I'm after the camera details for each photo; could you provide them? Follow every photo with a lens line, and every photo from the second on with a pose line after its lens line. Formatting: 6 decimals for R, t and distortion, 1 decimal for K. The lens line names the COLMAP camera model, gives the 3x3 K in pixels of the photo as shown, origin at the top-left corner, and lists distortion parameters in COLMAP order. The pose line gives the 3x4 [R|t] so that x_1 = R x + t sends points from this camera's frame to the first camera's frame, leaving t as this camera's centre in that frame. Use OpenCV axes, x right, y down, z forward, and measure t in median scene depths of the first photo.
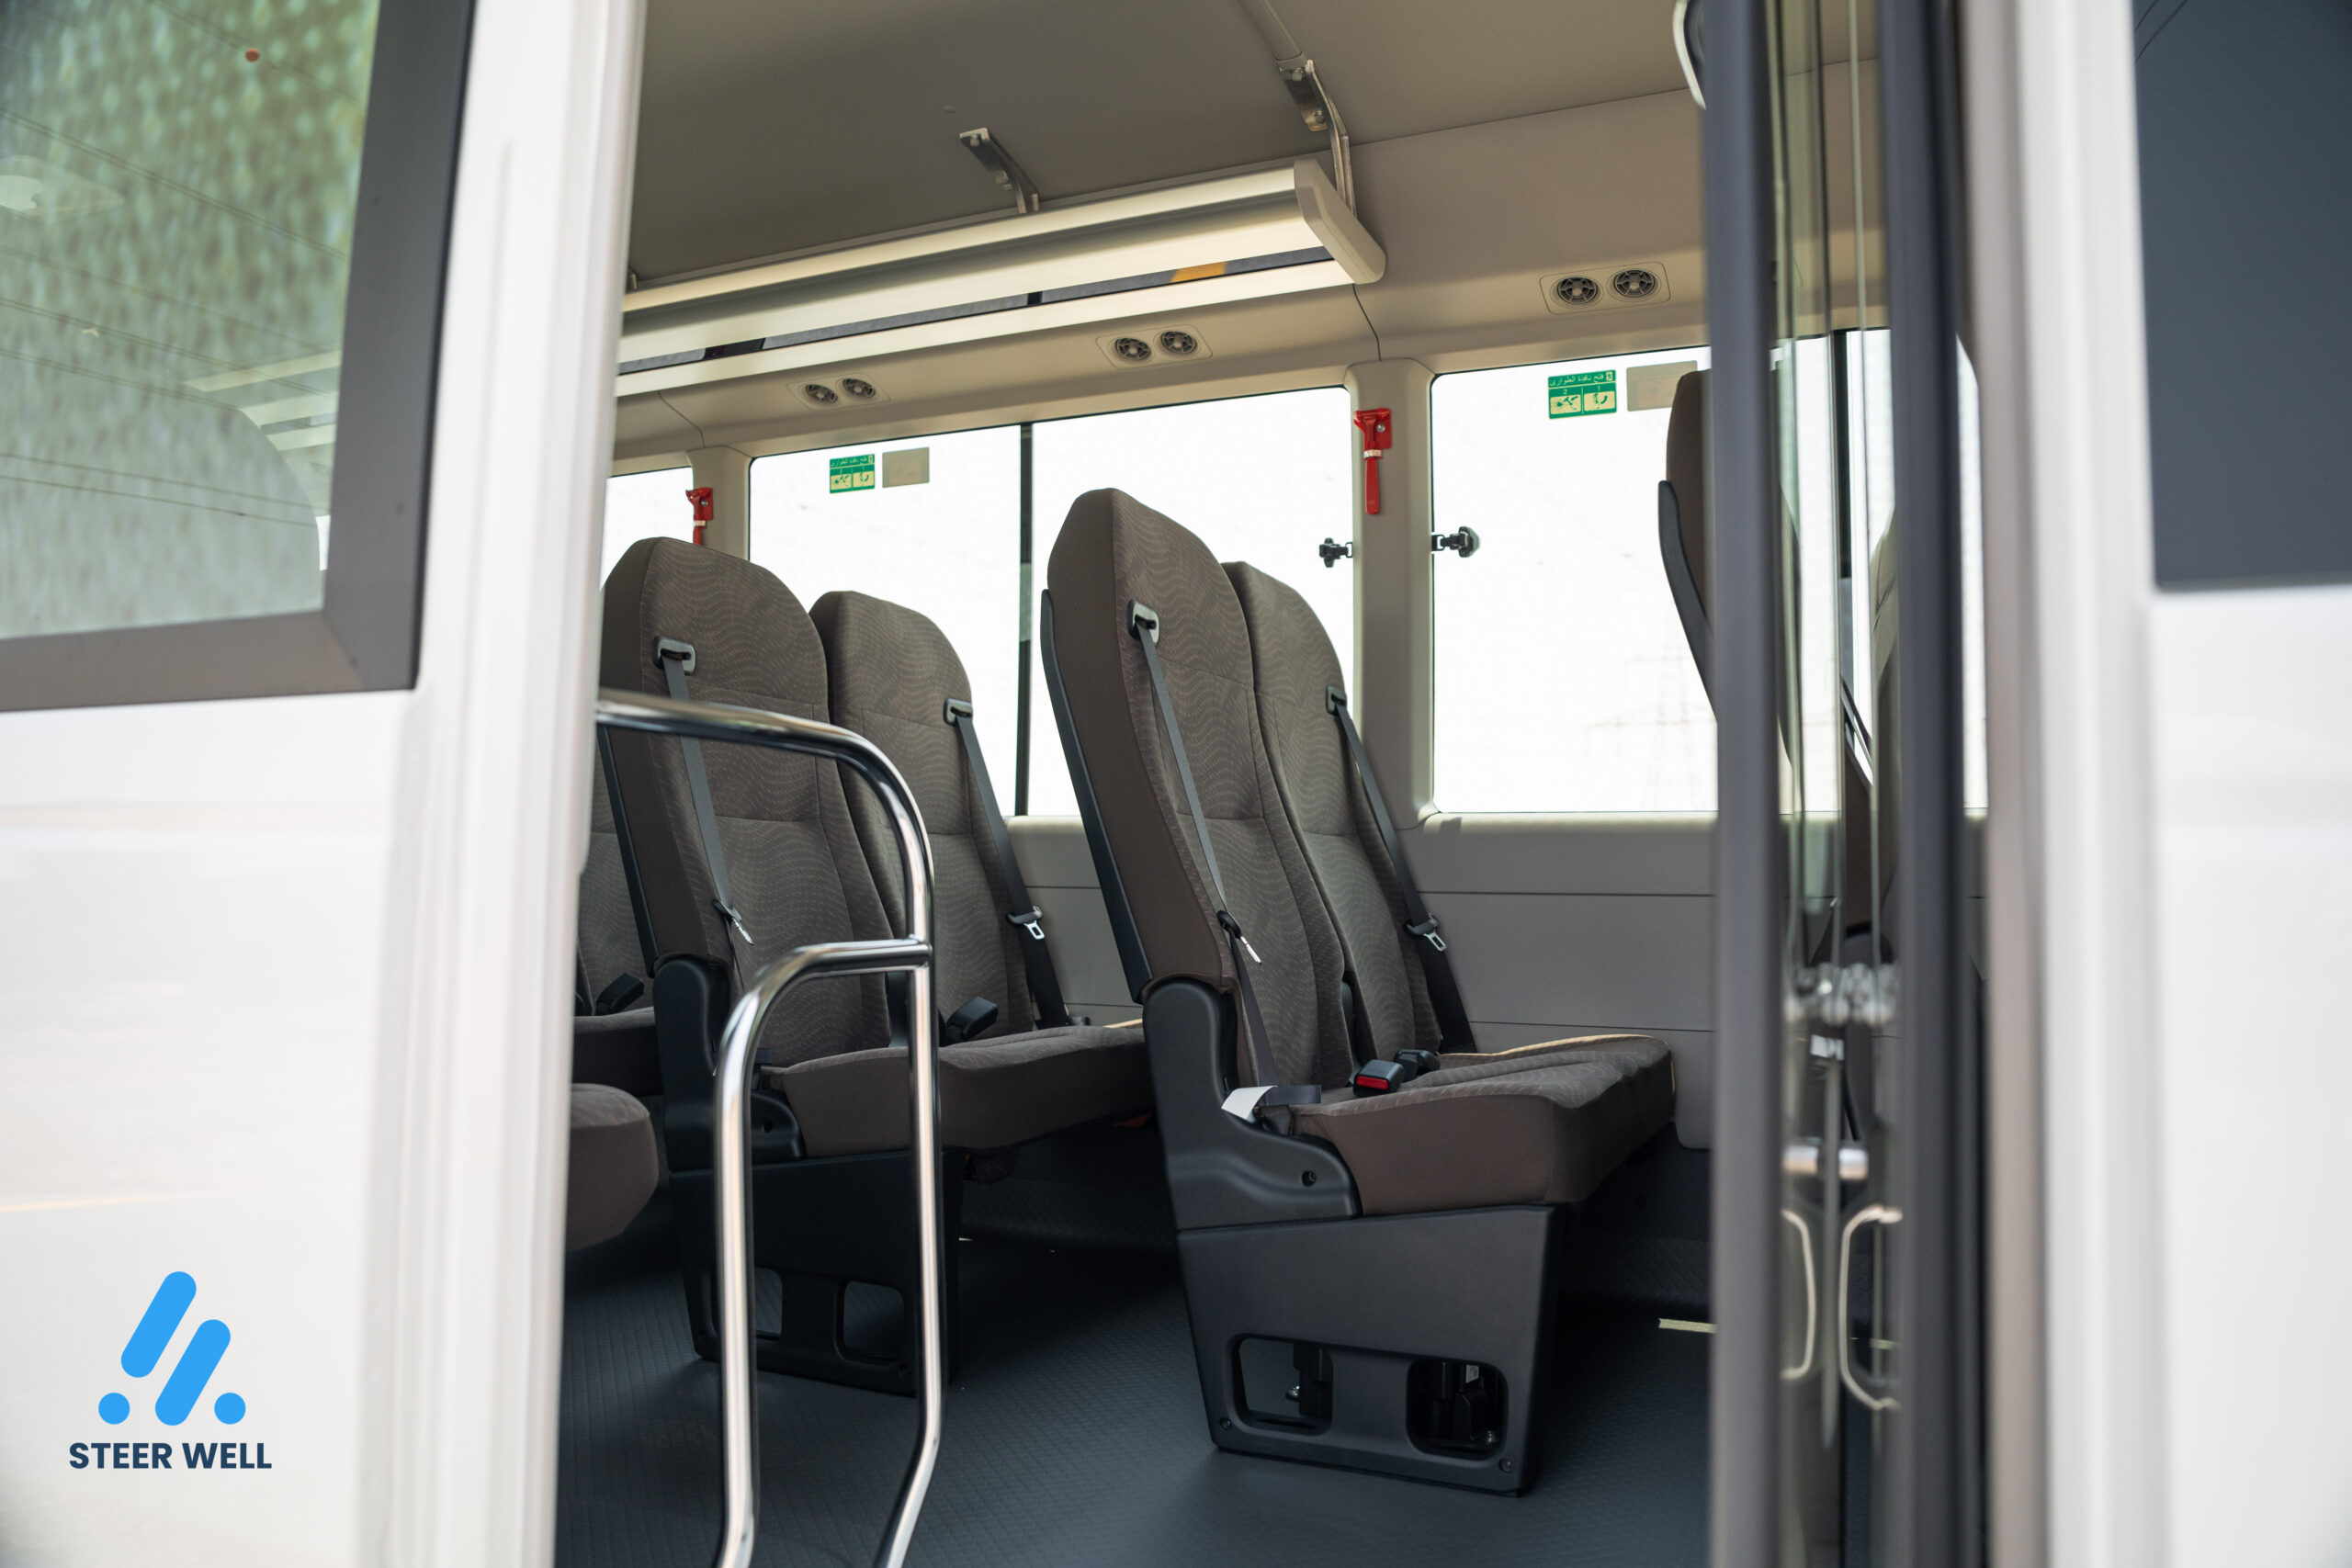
lens RADIAL K [[1596.2, 0, 1174.1], [0, 1596.2, 878.0], [0, 0, 1]] dist [-0.084289, 0.003426]
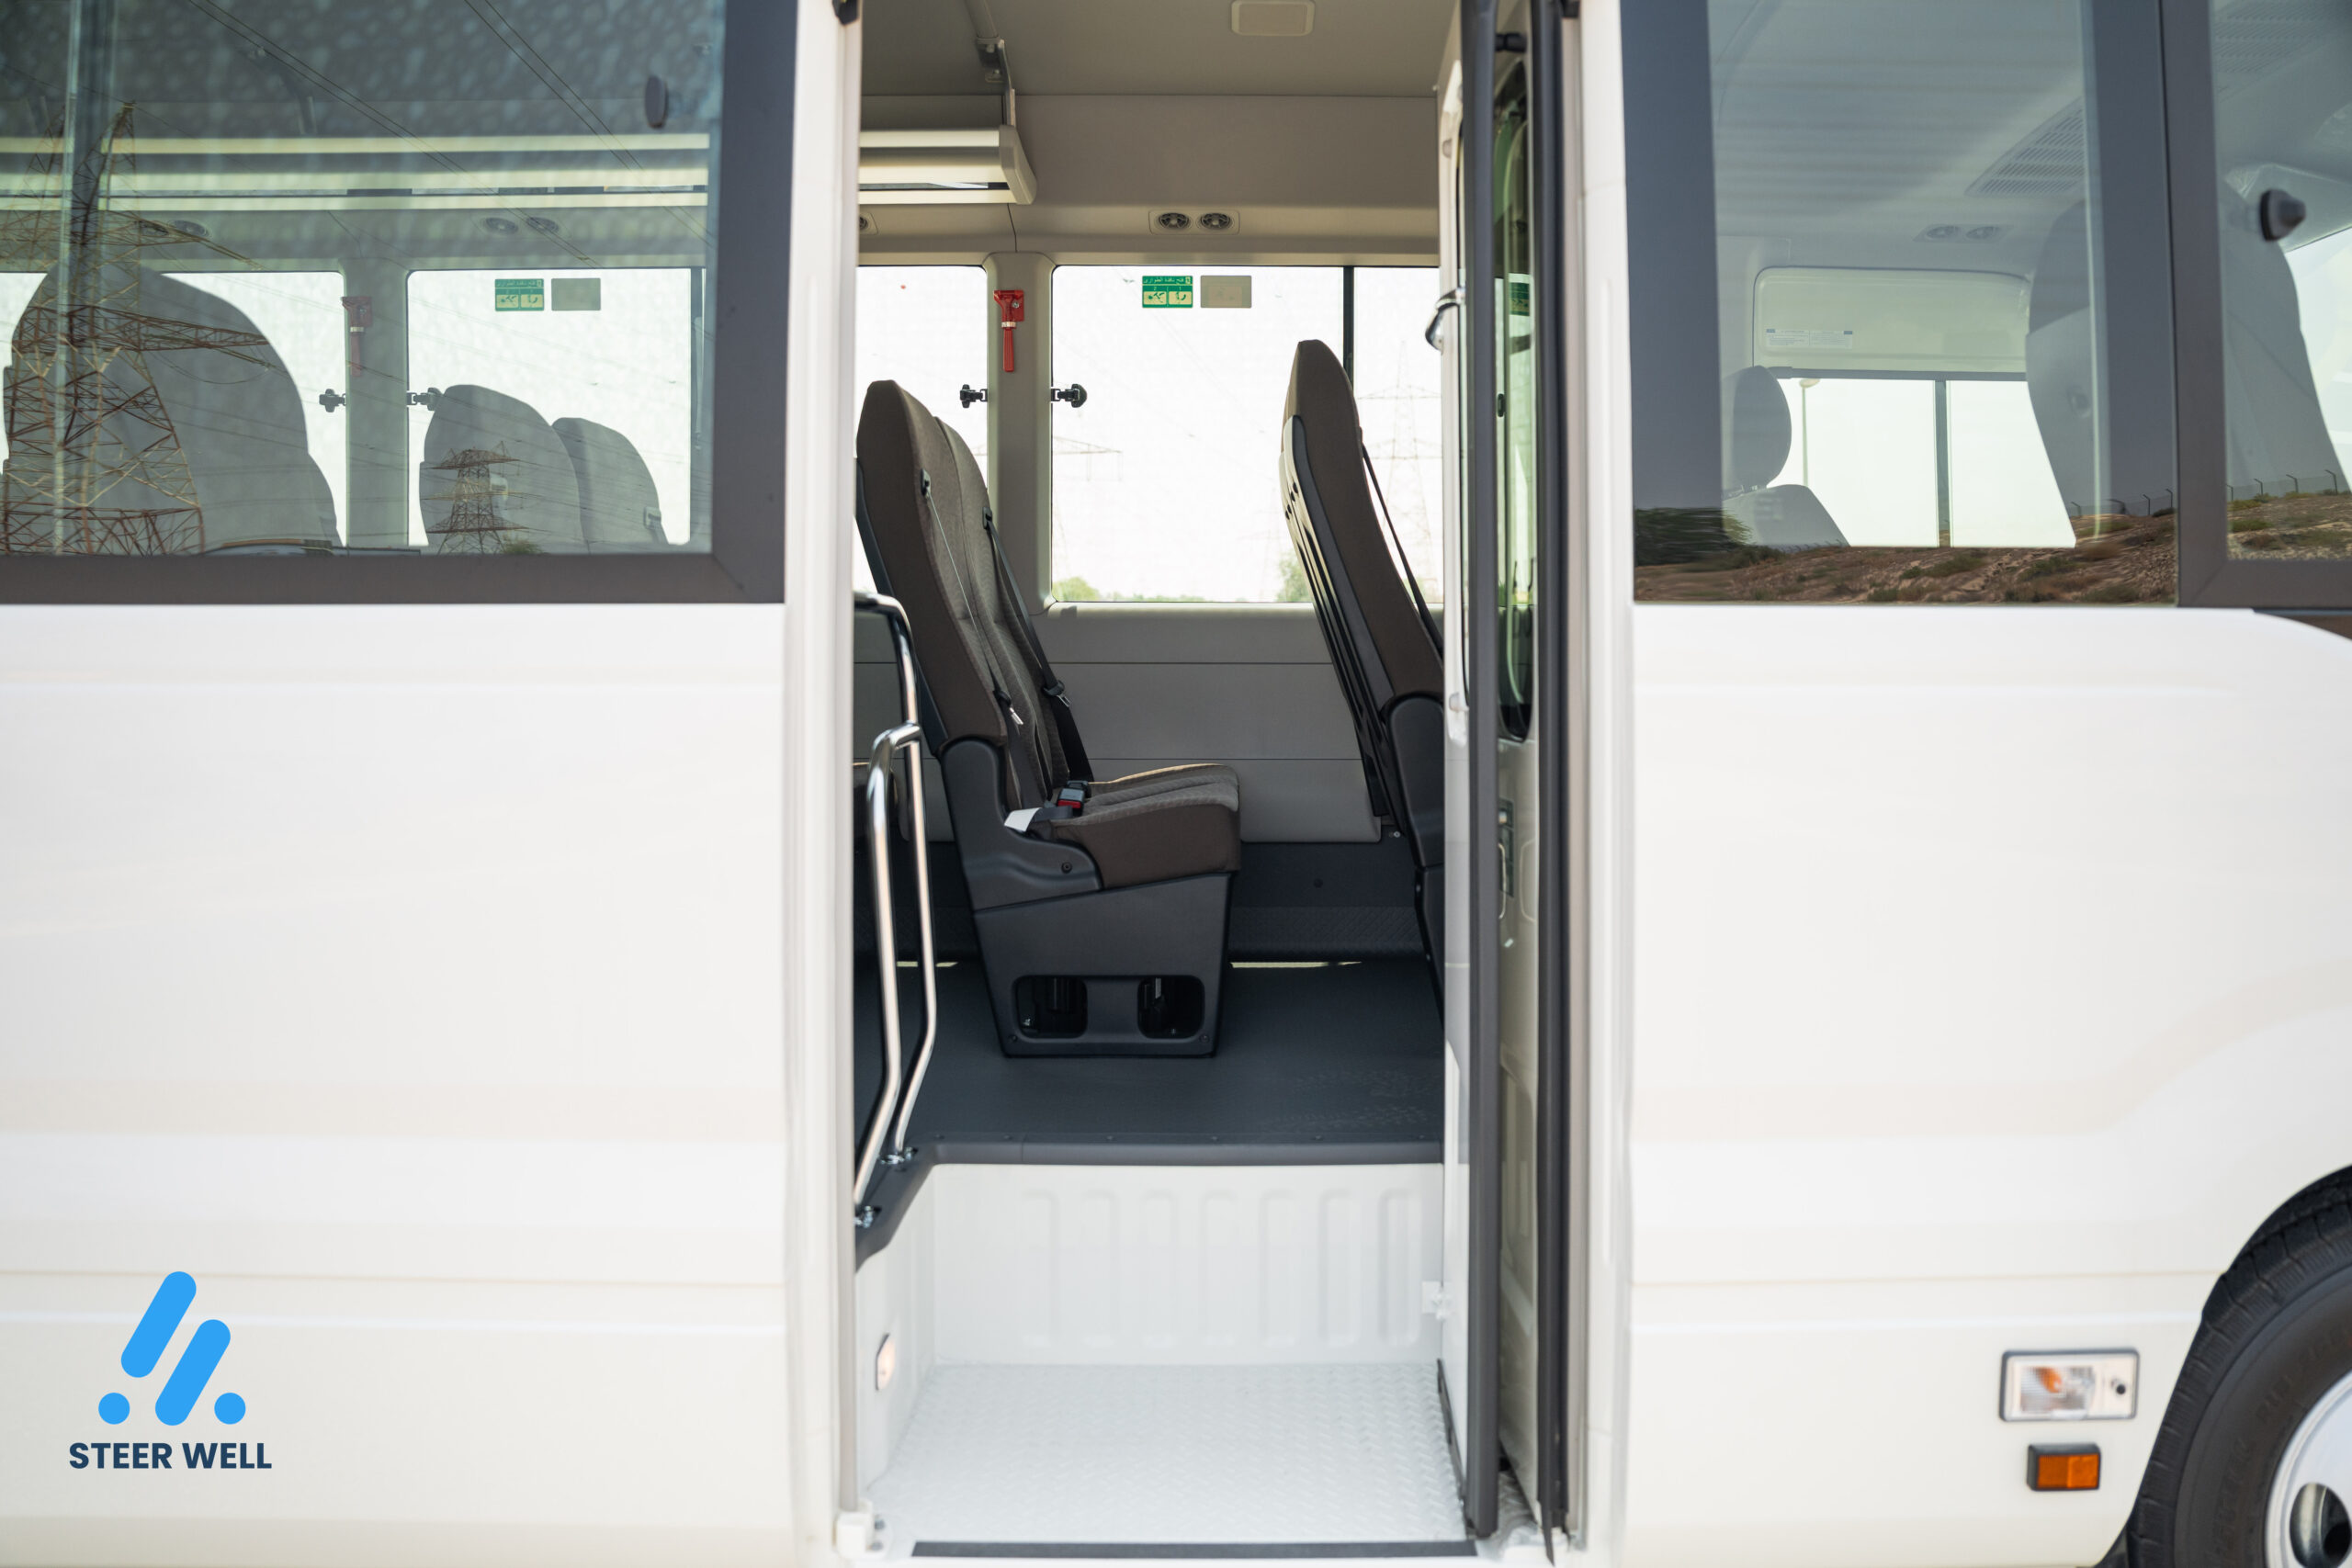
lens RADIAL K [[1669.9, 0, 1175.4], [0, 1669.9, 771.5], [0, 0, 1]] dist [-0.109939, 0.095210]
pose [[0.919777, -0.048310, 0.389456, -0.306477], [0.009130, 0.994760, 0.101834, -0.043284], [-0.392335, -0.090109, 0.915398, -0.336014]]
